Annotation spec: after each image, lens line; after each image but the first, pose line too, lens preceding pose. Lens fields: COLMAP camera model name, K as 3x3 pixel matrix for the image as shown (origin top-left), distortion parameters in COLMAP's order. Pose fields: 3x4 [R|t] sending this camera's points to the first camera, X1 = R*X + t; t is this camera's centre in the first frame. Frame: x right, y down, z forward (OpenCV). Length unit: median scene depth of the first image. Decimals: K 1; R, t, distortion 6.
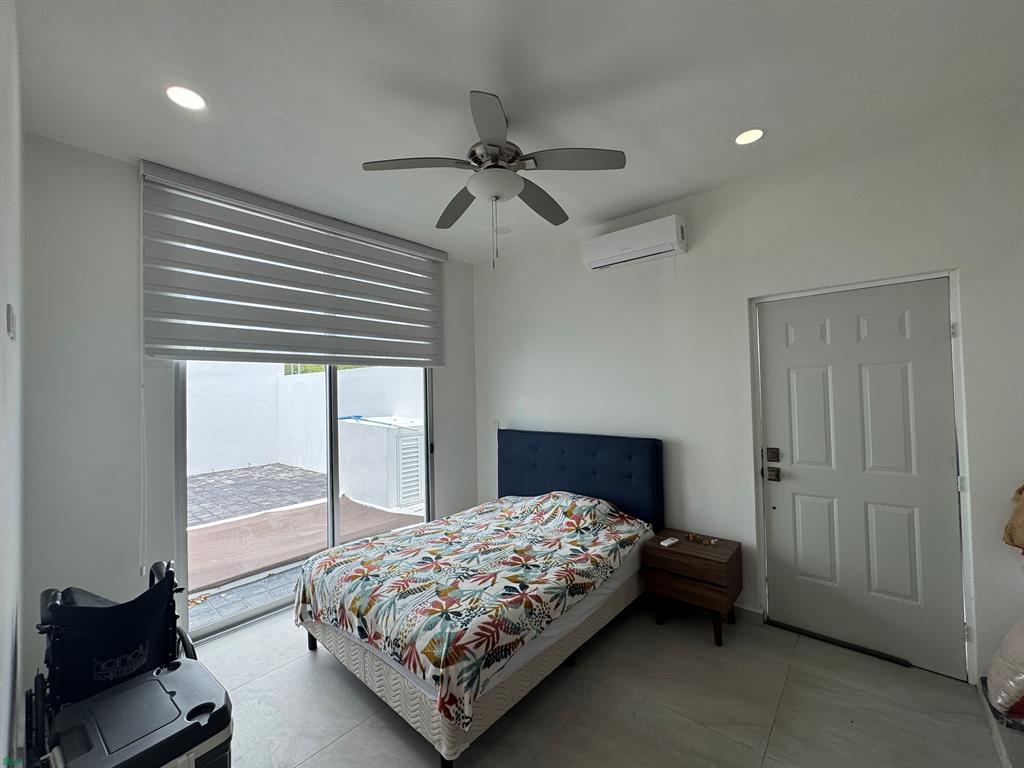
lens RADIAL K [[409.4, 0, 512.0], [0, 409.4, 384.0], [0, 0, 1]] dist [-0.006286, -0.000047]
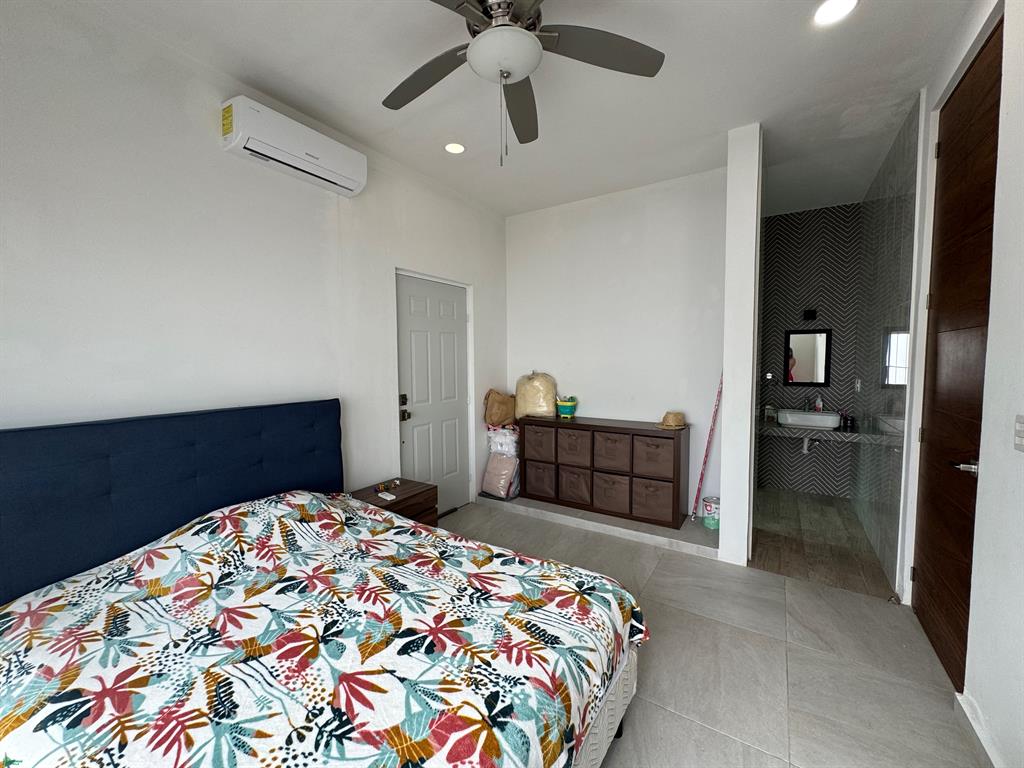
lens RADIAL K [[409.4, 0, 512.0], [0, 409.4, 384.0], [0, 0, 1]] dist [-0.006286, -0.000047]
pose [[-0.141219, -0.040339, 0.989156, -0.687378], [-0.011218, 0.999171, 0.039146, 0.078441], [-0.989915, -0.005568, -0.141554, 0.916150]]
